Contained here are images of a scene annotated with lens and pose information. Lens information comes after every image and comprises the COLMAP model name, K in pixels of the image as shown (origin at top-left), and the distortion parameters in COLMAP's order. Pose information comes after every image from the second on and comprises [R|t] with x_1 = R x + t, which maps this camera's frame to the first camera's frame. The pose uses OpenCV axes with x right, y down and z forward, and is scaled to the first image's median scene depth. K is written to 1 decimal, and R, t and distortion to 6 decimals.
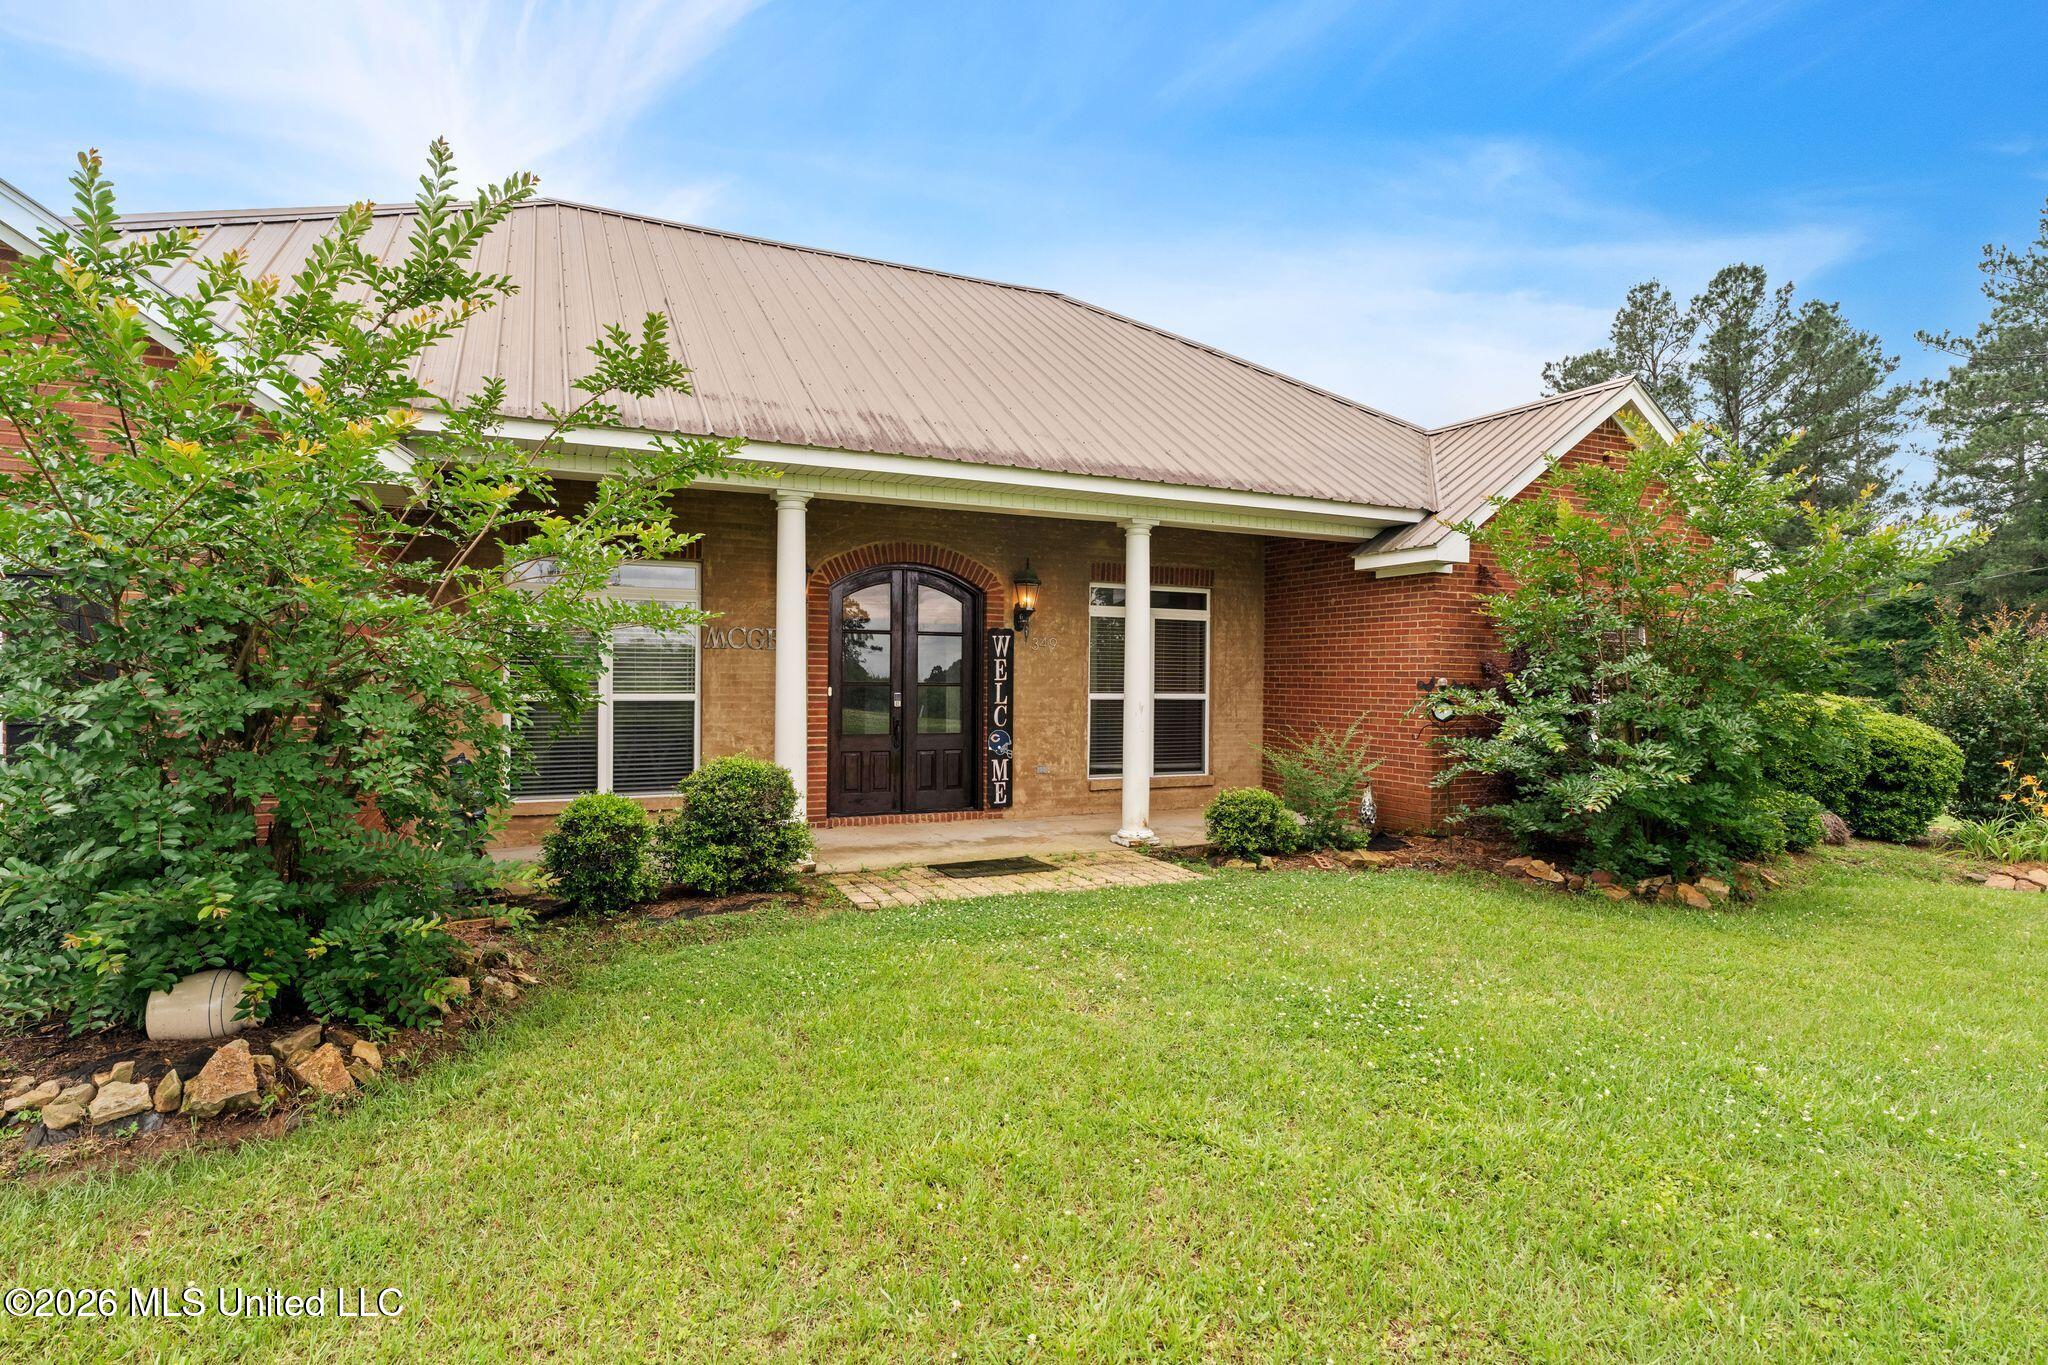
lens RADIAL K [[1033.3, 0, 1020.2], [0, 1033.3, 681.7], [0, 0, 1]] dist [0.001669, -0.000421]
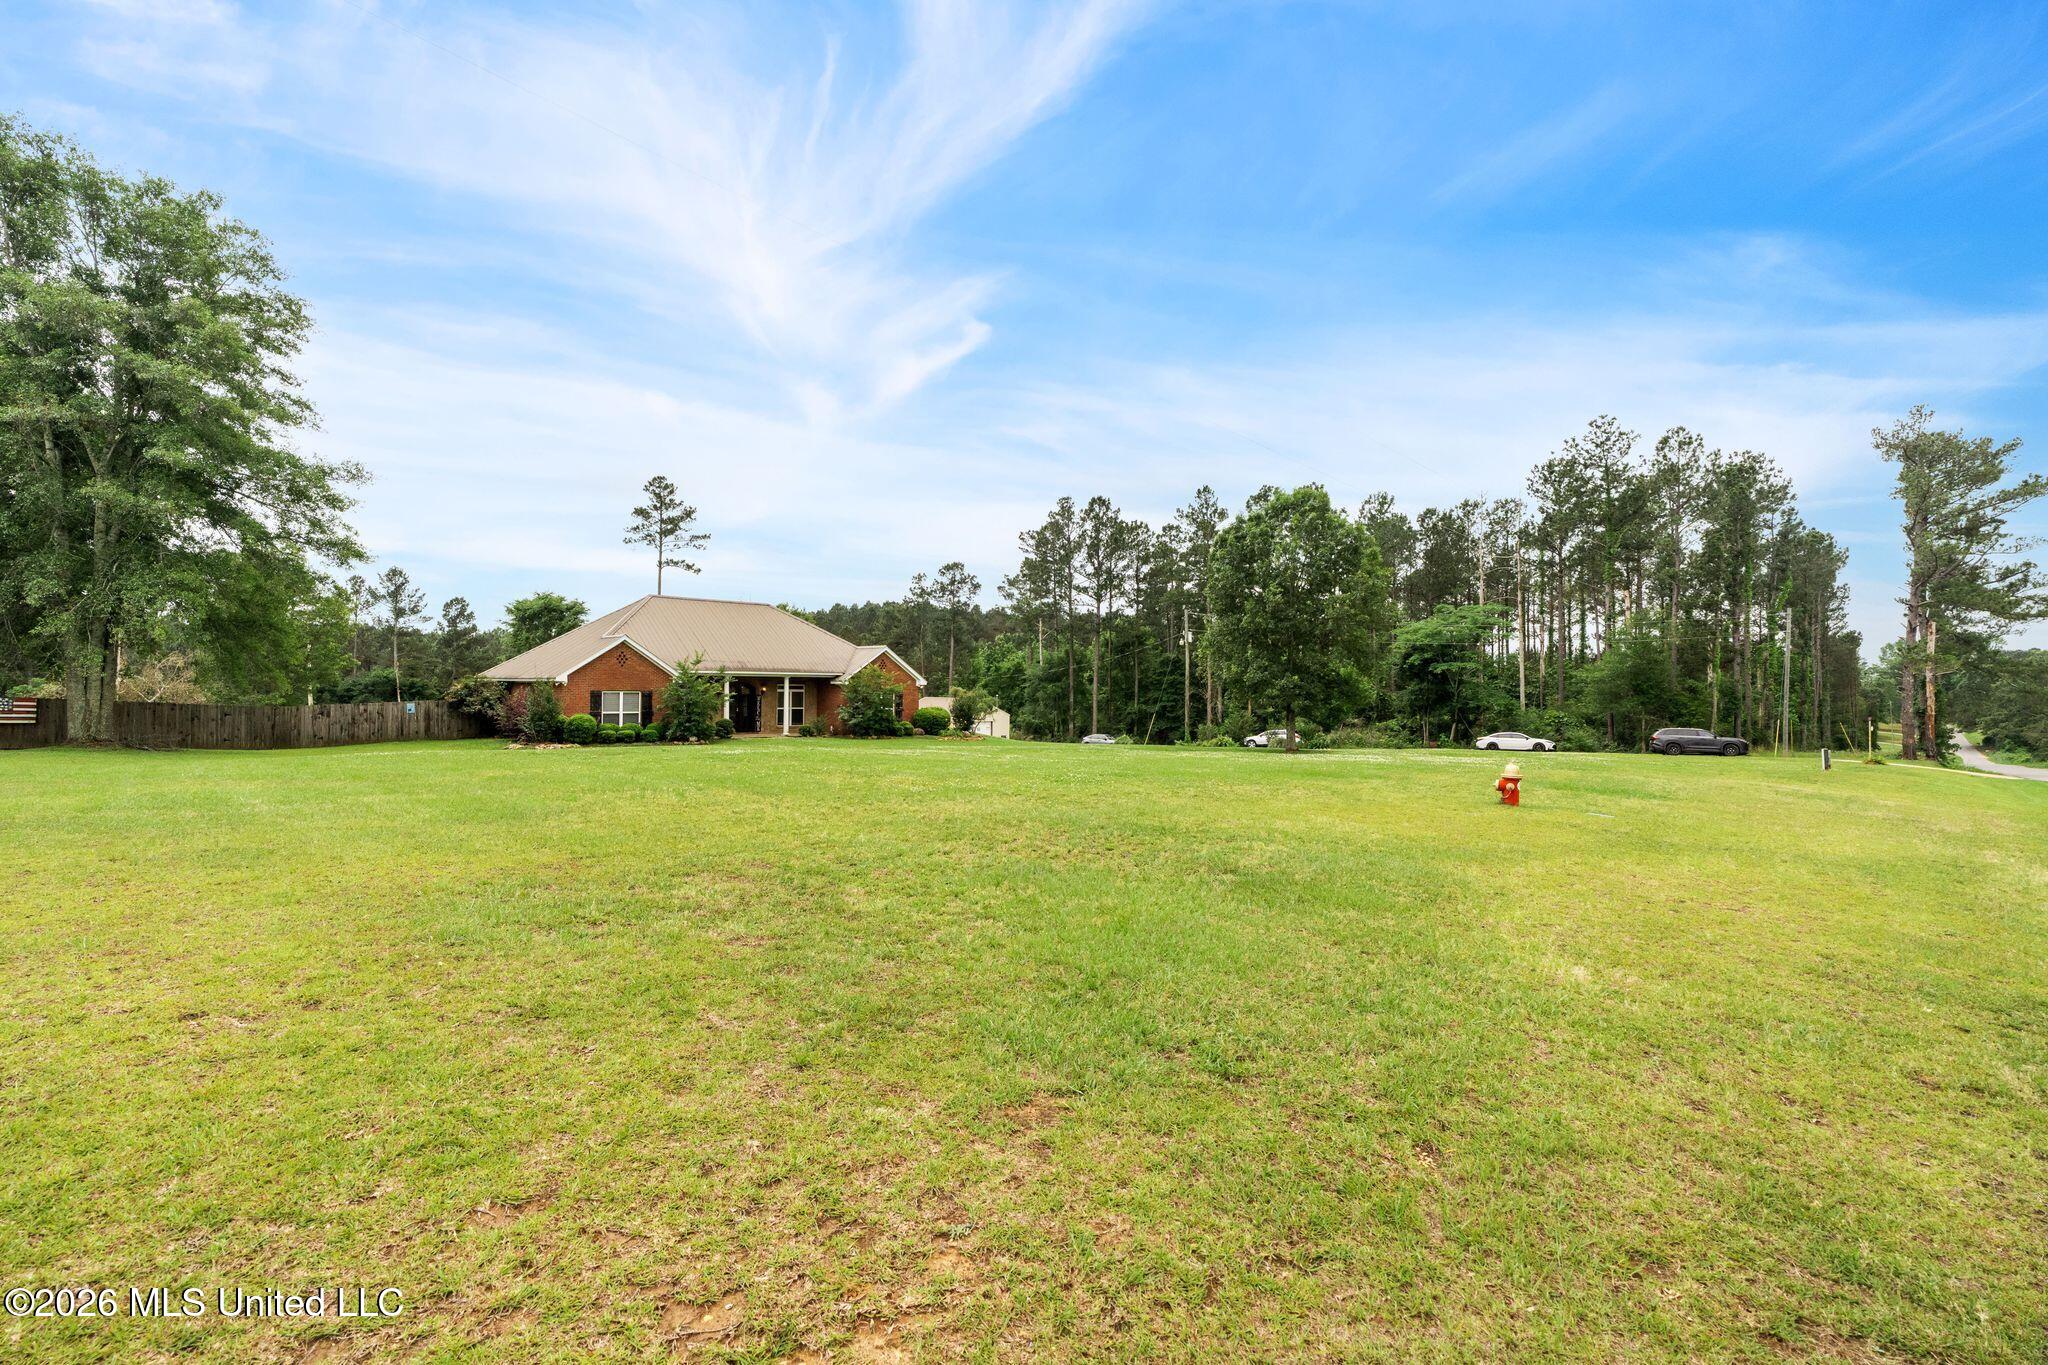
lens RADIAL K [[935.0, 0, 1007.7], [0, 935.0, 671.4], [0, 0, 1]] dist [-0.001602, 0.000657]
pose [[0.952479, 0.002463, 0.304594, -0.248877], [0.003847, 0.999790, -0.020113, -0.069733], [-0.304580, 0.020329, 0.952270, -3.648084]]
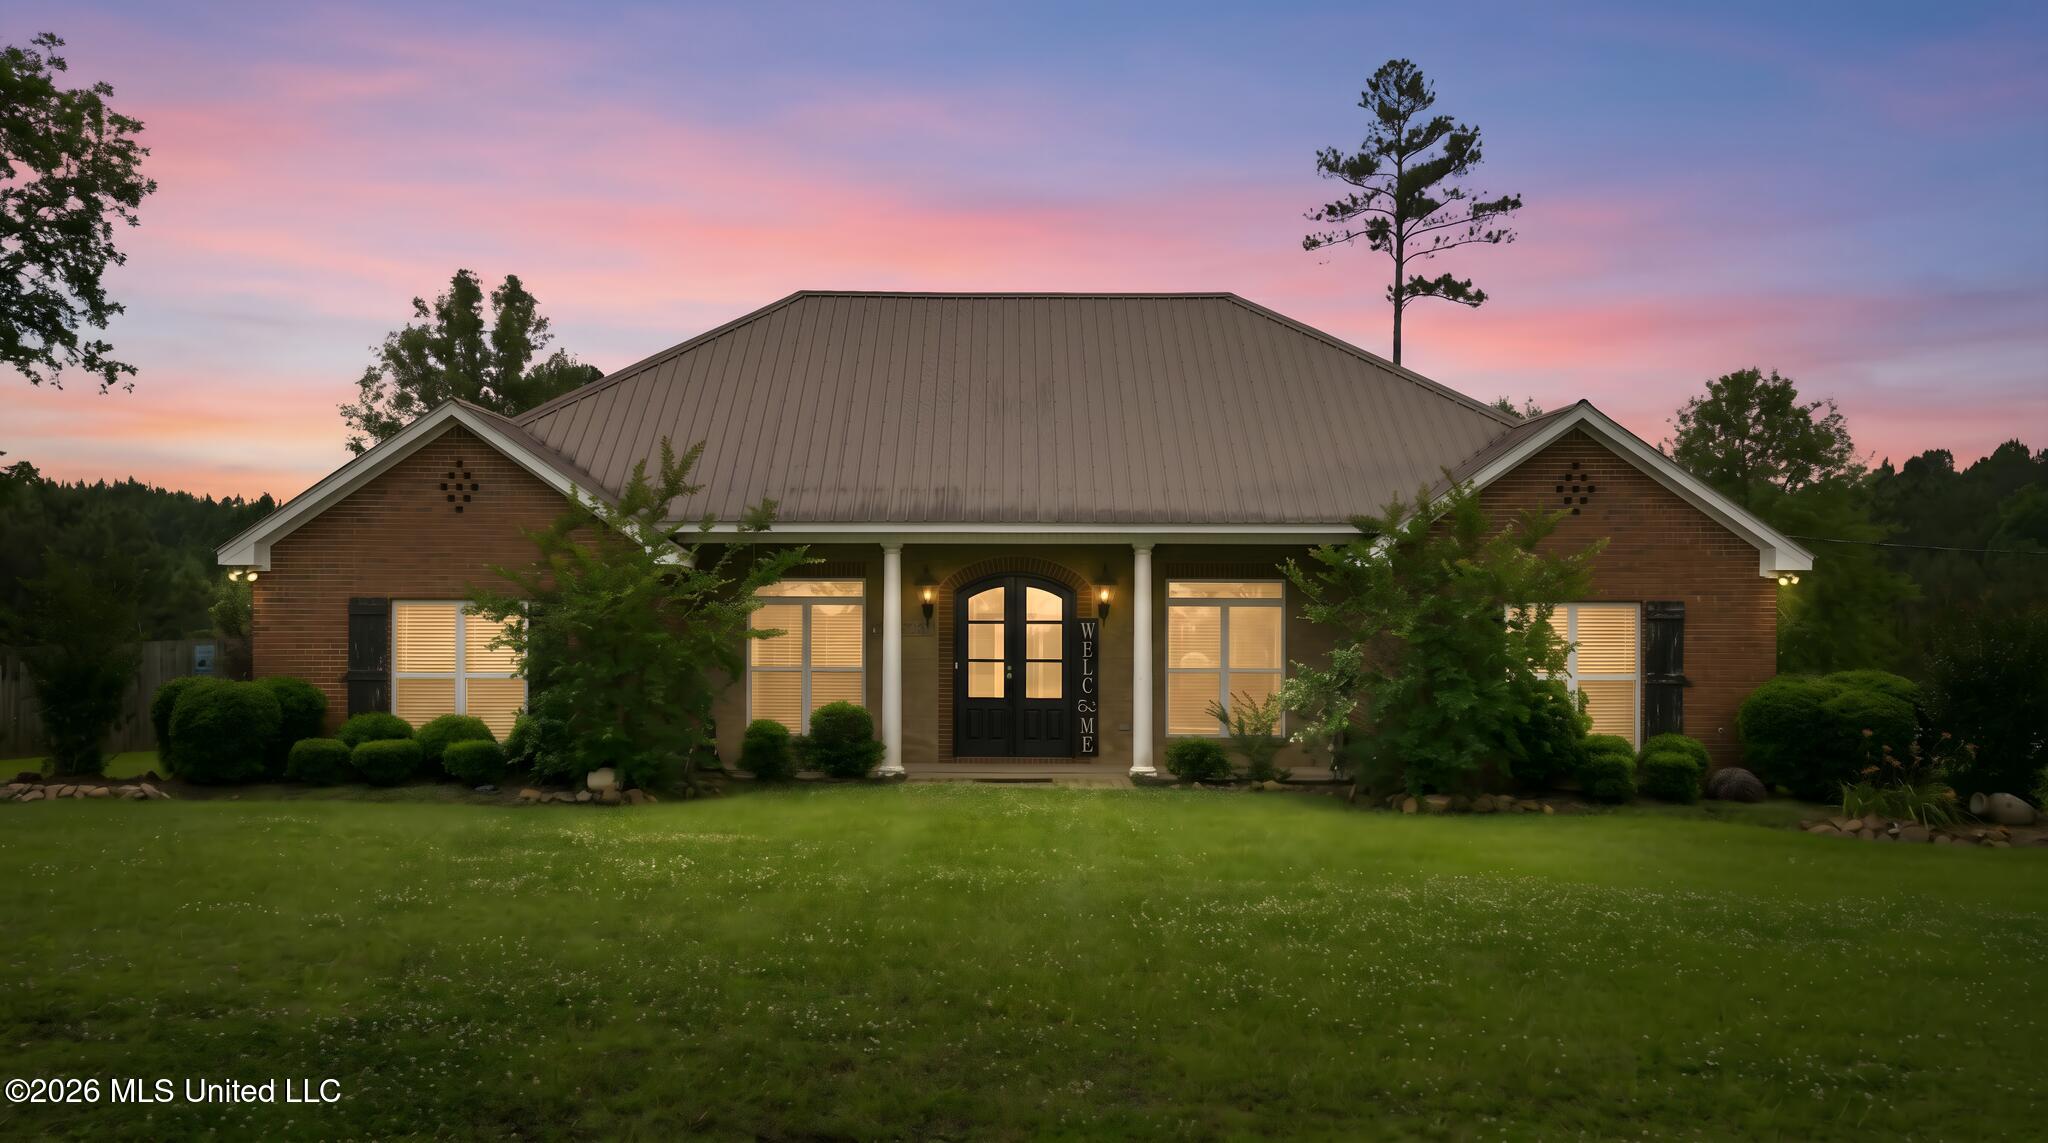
lens RADIAL K [[1951.2, 0, 1014.3], [0, 1951.2, 624.7], [0, 0, 1]] dist [0.072116, 0.000000]
pose [[0.906883, -0.007940, -0.421307, 0.959424], [0.003377, 0.999927, -0.011576, -0.015288], [0.421368, 0.009075, 0.906844, -1.307362]]
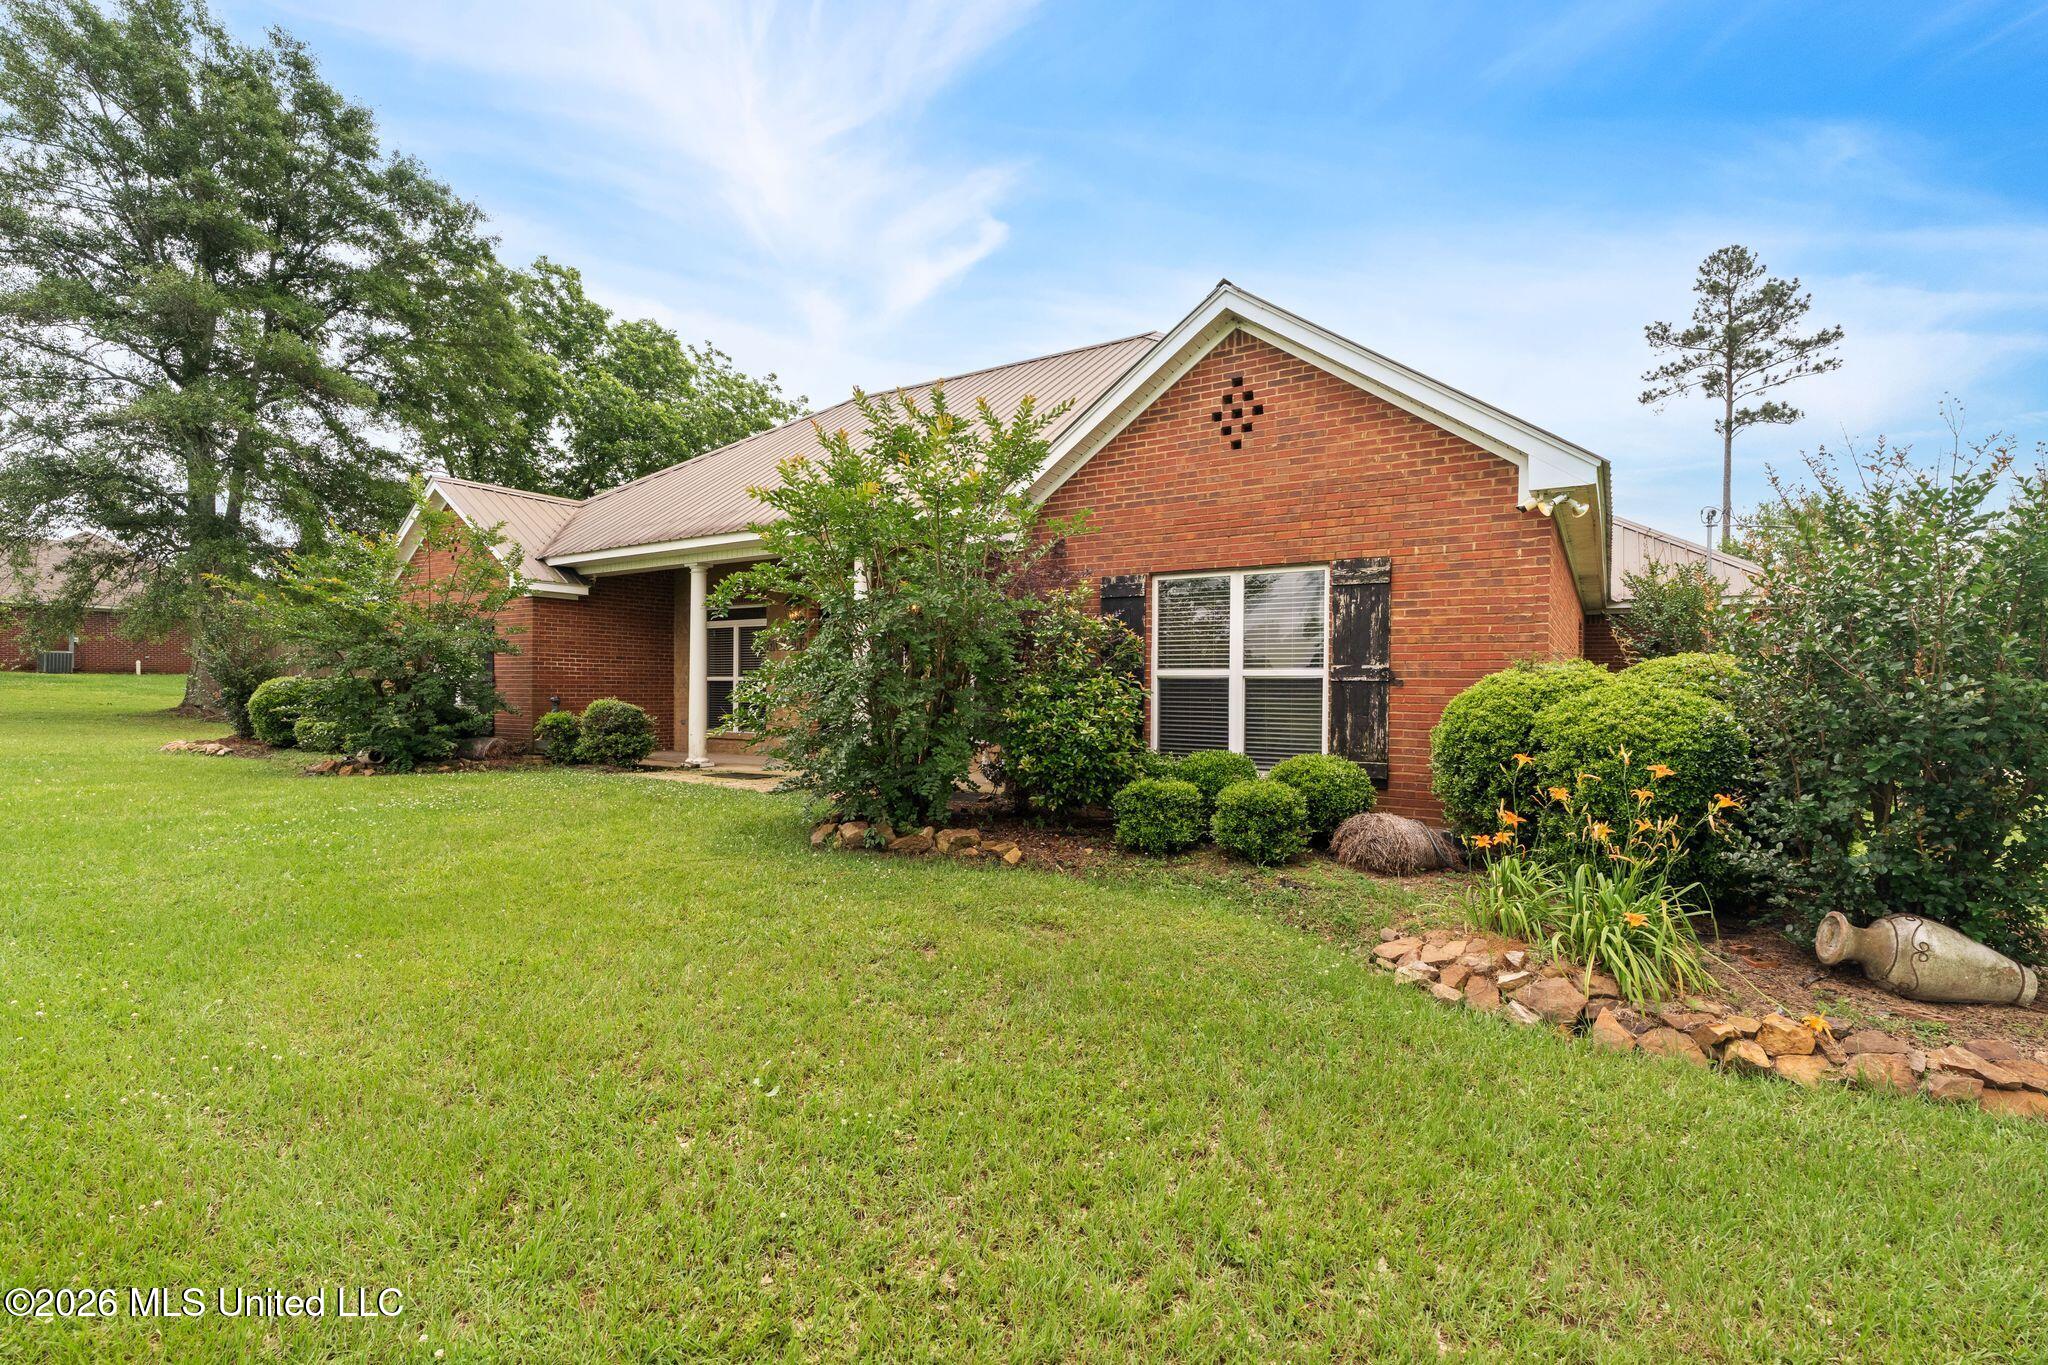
lens RADIAL K [[935.0, 0, 1014.8], [0, 935.0, 698.8], [0, 0, 1]] dist [-0.001602, 0.000657]
pose [[0.531568, -0.000379, -0.847016, 1.158644], [-0.011129, 0.999910, -0.007432, 0.051571], [0.846943, 0.013377, 0.531516, 0.469402]]
